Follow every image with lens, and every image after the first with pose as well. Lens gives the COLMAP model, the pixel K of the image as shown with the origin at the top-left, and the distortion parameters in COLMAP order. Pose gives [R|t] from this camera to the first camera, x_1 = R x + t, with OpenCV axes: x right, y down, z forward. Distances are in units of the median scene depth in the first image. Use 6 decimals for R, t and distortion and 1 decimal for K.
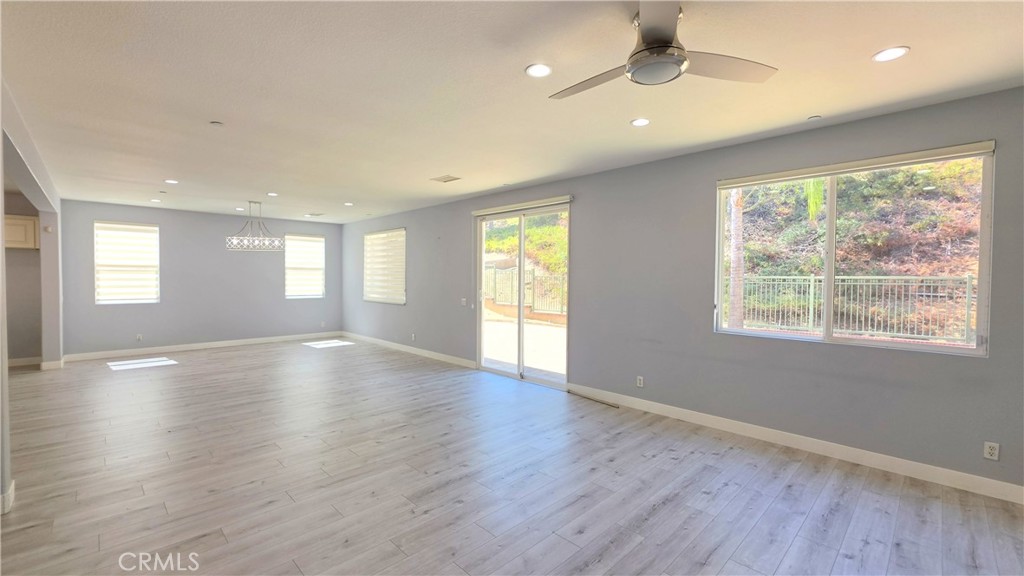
lens RADIAL K [[415.9, 0, 508.2], [0, 415.9, 282.6], [0, 0, 1]] dist [-0.000133, 0.000168]
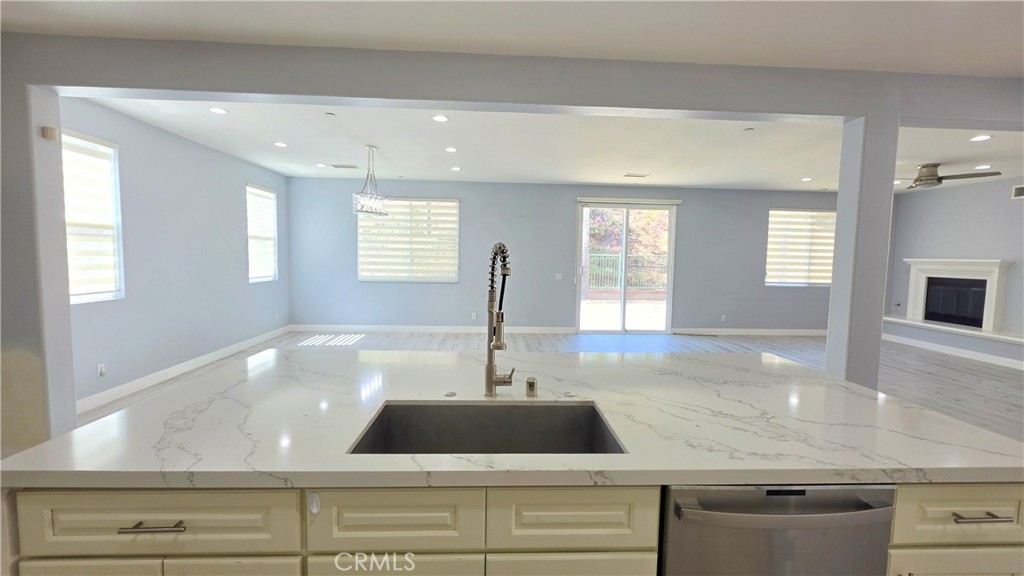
lens RADIAL K [[415.9, 0, 508.2], [0, 415.9, 282.6], [0, 0, 1]] dist [-0.000133, 0.000168]
pose [[0.672507, -0.043352, 0.738820, -0.927105], [-0.006534, 0.997896, 0.064502, -0.008806], [-0.740062, -0.048205, 0.670809, 0.315918]]
